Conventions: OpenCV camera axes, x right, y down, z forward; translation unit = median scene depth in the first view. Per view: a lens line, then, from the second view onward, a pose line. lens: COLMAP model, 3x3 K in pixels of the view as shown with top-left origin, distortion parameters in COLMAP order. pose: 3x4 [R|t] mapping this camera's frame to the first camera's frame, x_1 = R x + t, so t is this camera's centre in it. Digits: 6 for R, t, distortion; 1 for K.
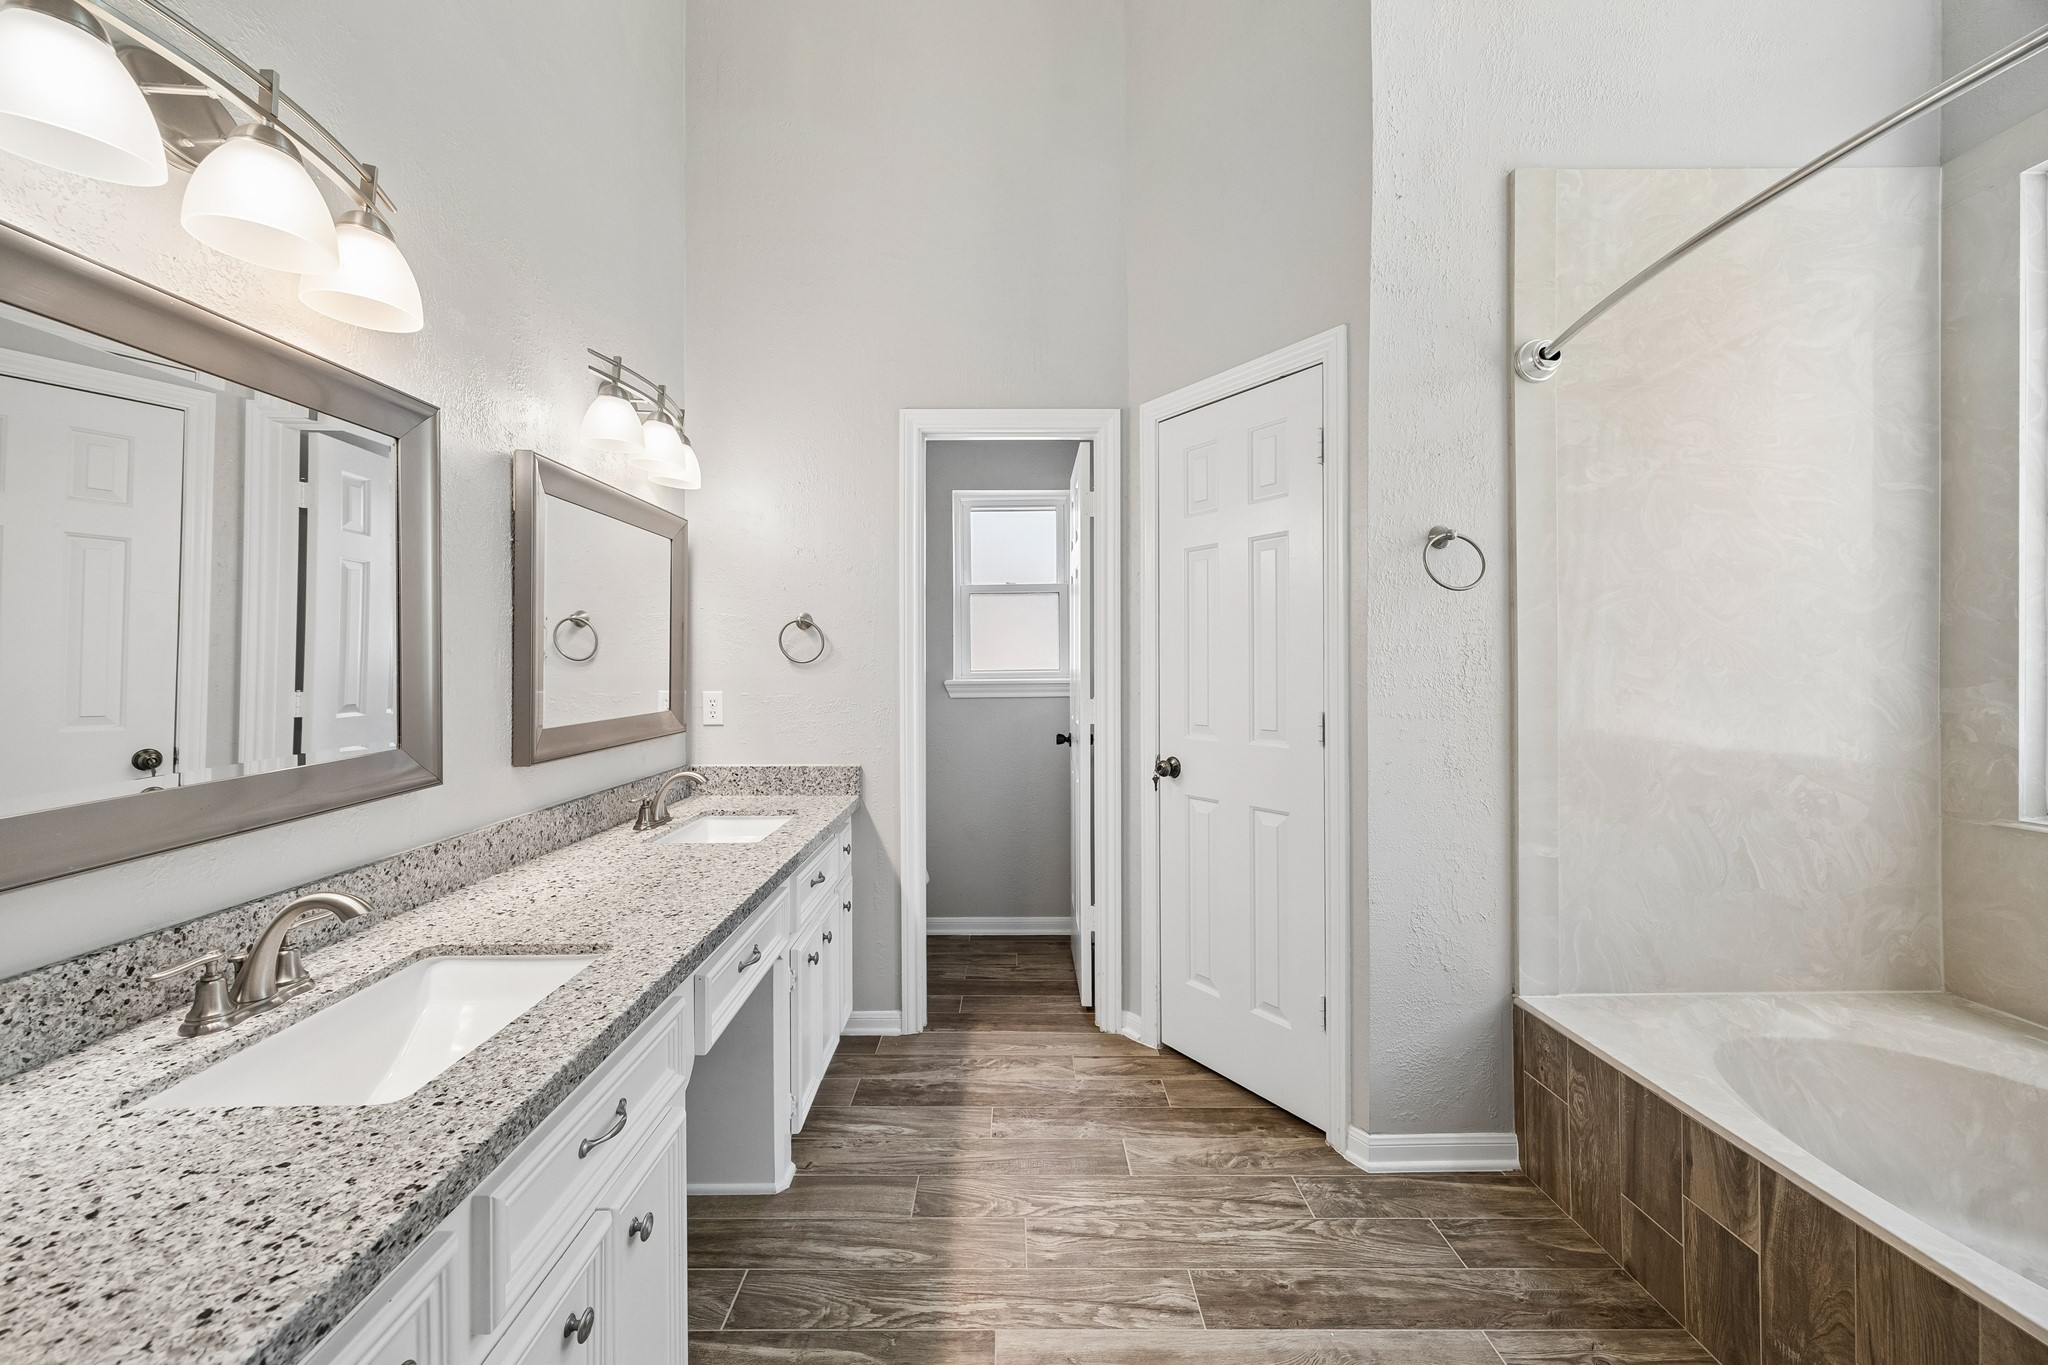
lens RADIAL K [[791.5, 0, 1019.0], [0, 791.5, 663.4], [0, 0, 1]] dist [-0.001761, -0.000278]
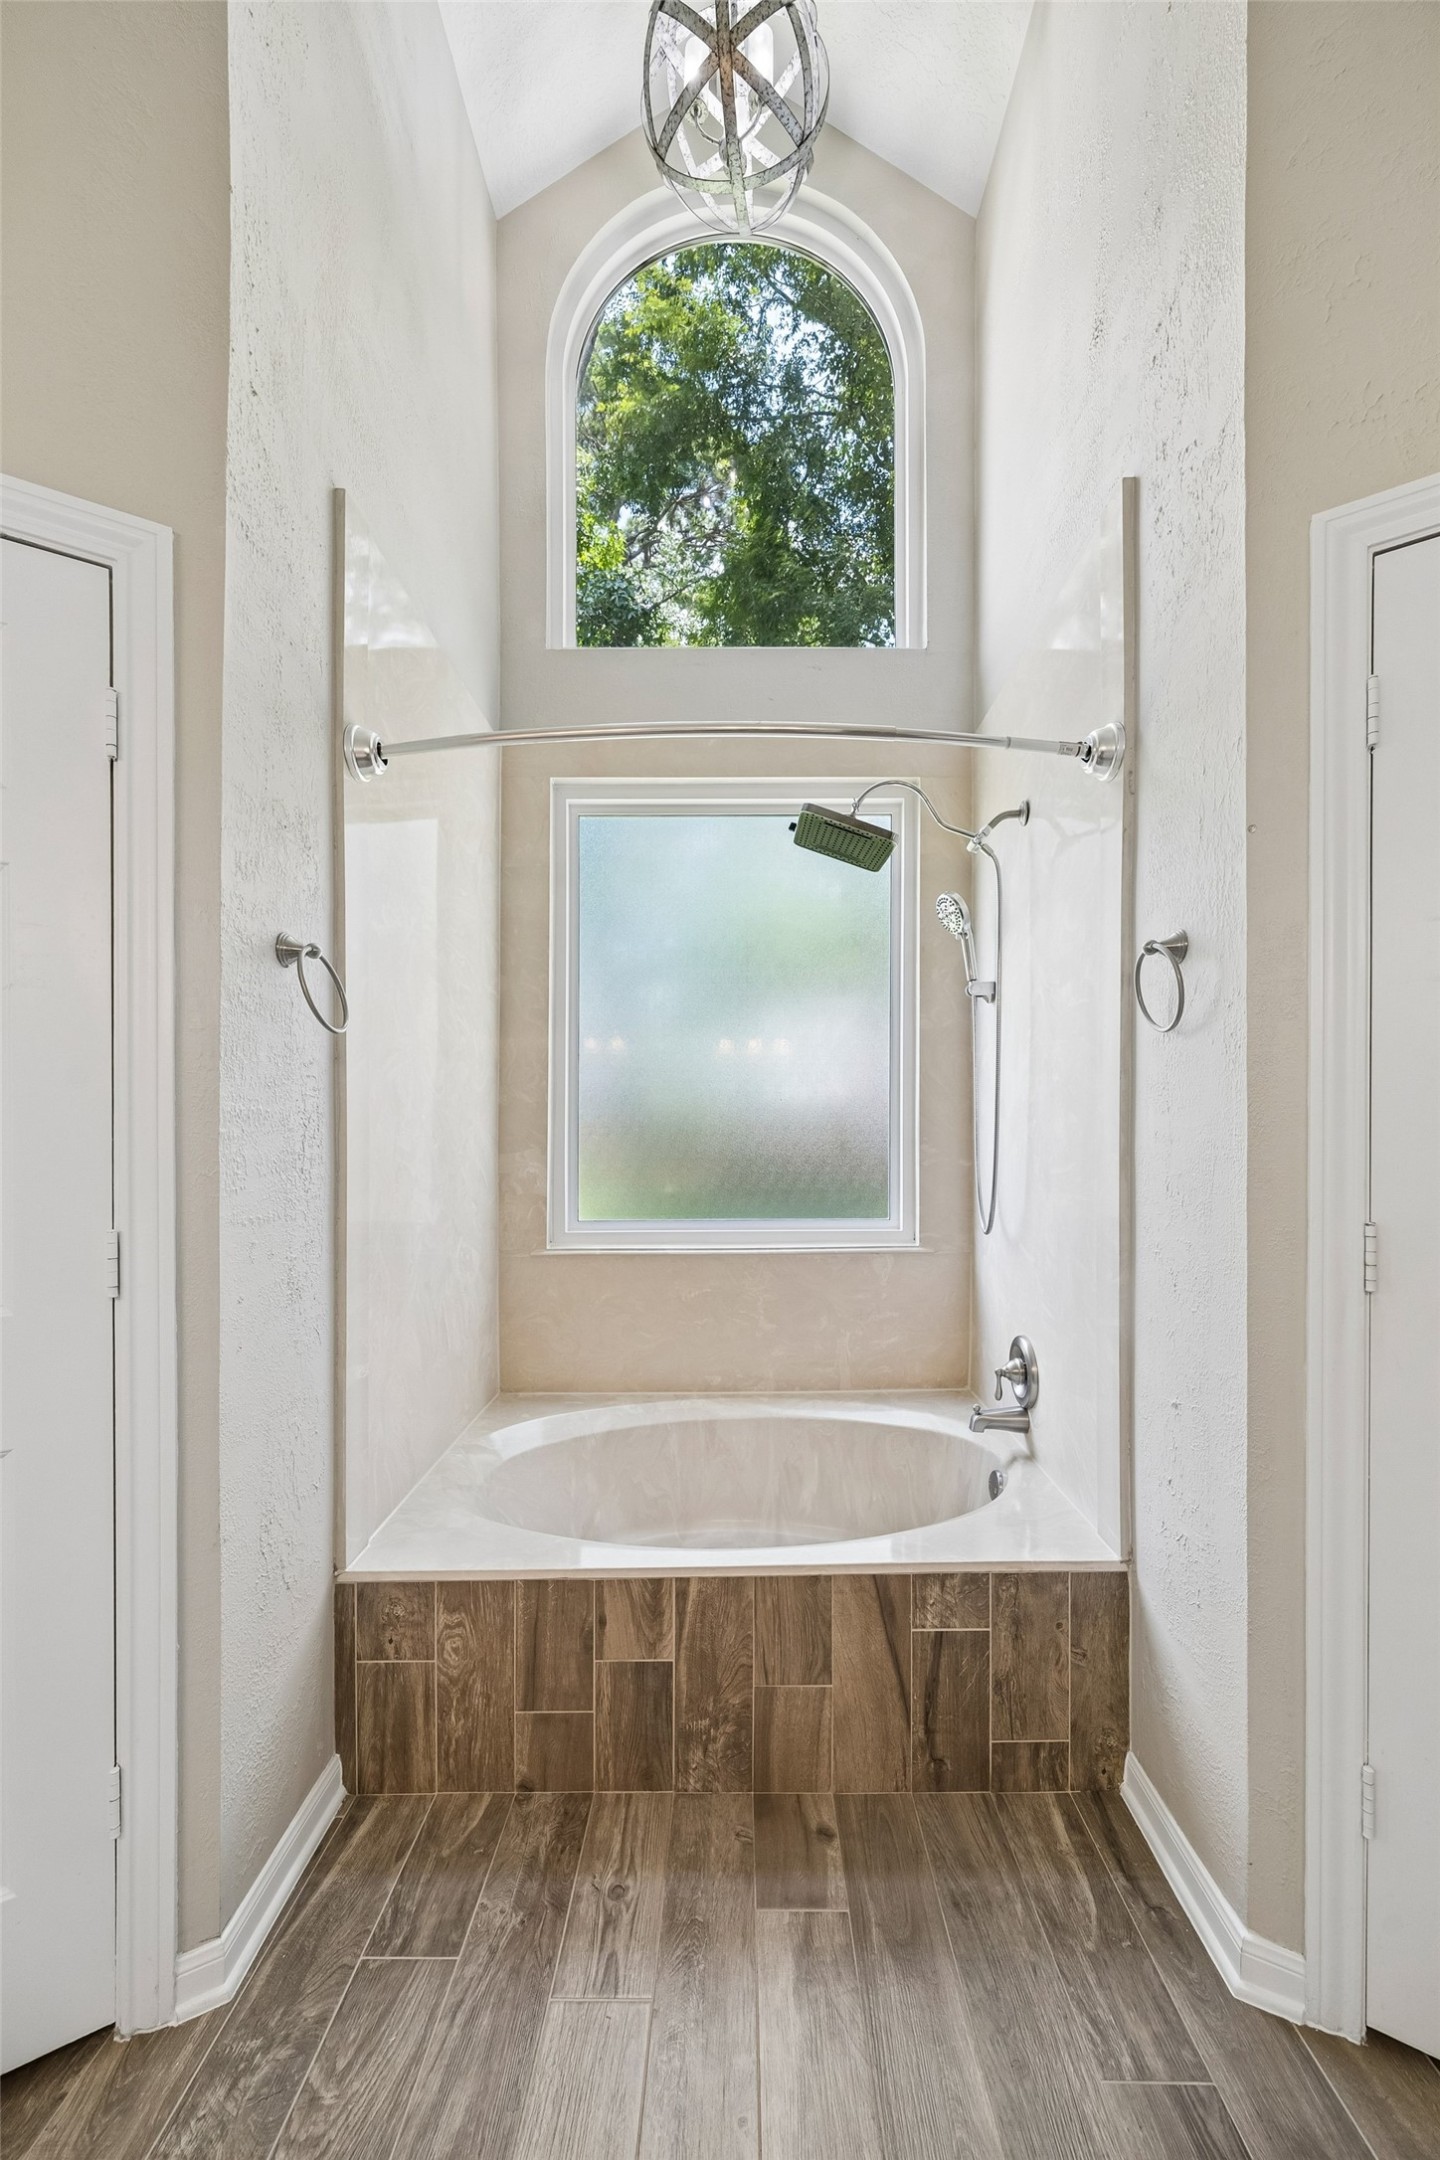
lens RADIAL K [[834.8, 0, 757.4], [0, 834.8, 1130.3], [0, 0, 1]] dist [-0.001761, -0.000278]
pose [[0.017795, 0.002589, 0.999838, -0.200455], [0.003464, 0.999990, -0.002651, -0.001664], [-0.999836, 0.003511, 0.017786, 0.690909]]
